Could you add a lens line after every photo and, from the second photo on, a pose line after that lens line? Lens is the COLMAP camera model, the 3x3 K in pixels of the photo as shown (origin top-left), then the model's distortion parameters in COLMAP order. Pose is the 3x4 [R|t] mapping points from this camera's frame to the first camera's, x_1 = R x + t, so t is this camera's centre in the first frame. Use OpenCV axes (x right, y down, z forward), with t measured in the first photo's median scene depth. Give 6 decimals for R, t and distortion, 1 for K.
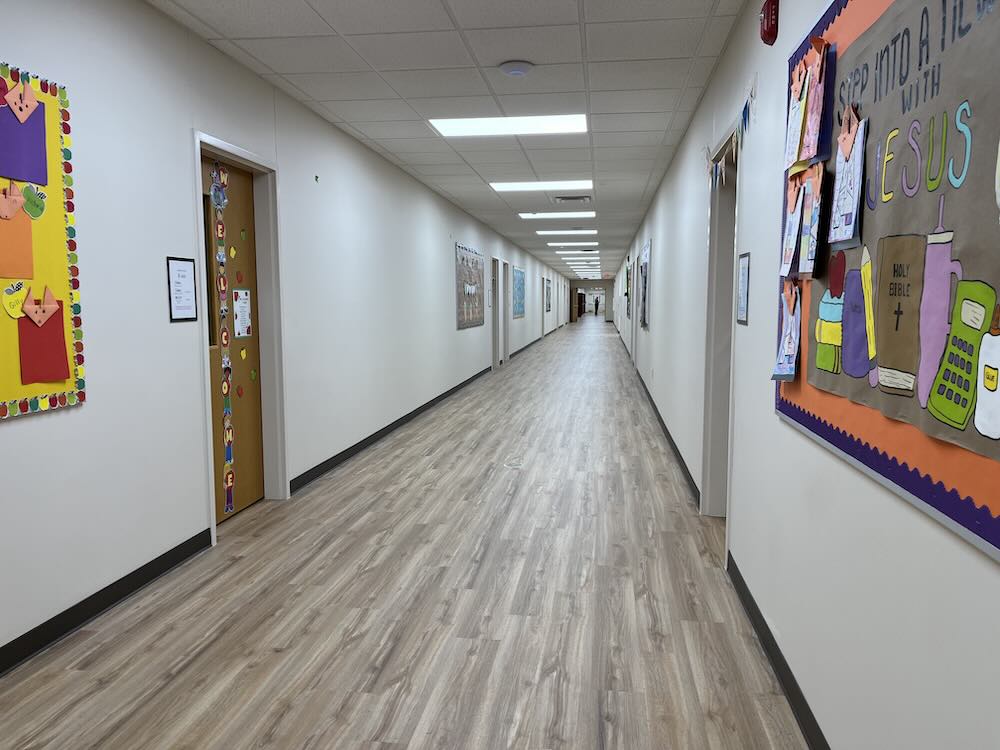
lens RADIAL K [[728.1, 0, 500.0], [0, 728.1, 375.0], [0, 0, 1]] dist [0.007412, 0.001784]
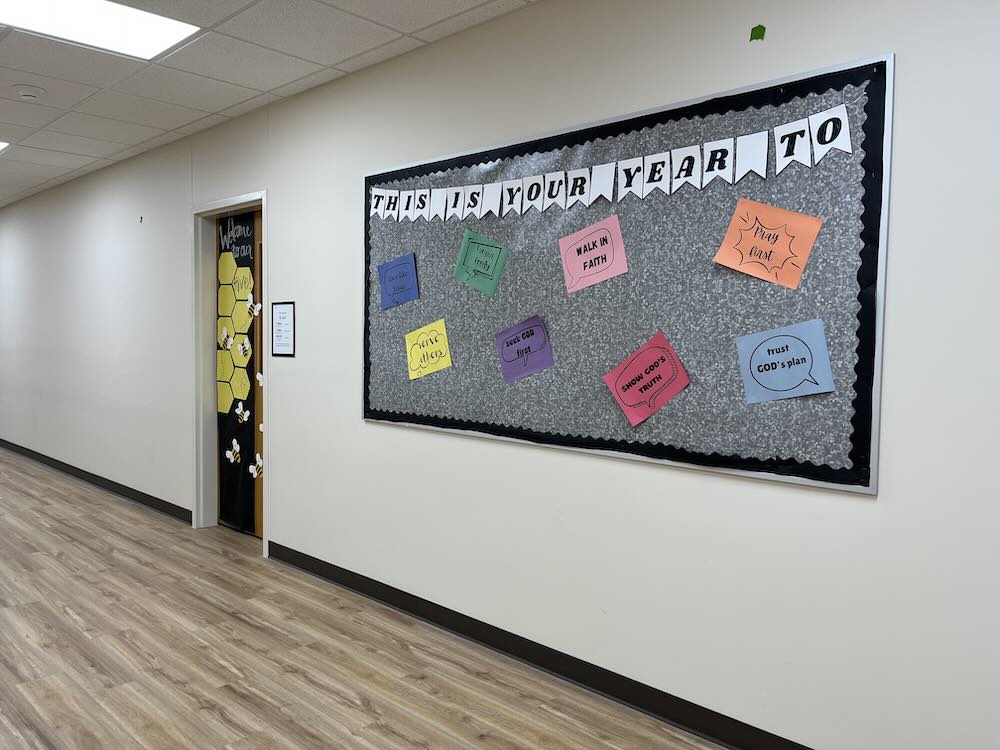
lens RADIAL K [[728.1, 0, 500.0], [0, 728.1, 375.0], [0, 0, 1]] dist [0.007412, 0.001784]
pose [[-0.571152, 0.081279, -0.816810, 0.318711], [-0.065039, 0.987476, 0.143740, -0.238433], [0.818264, 0.135222, -0.558712, 1.975890]]
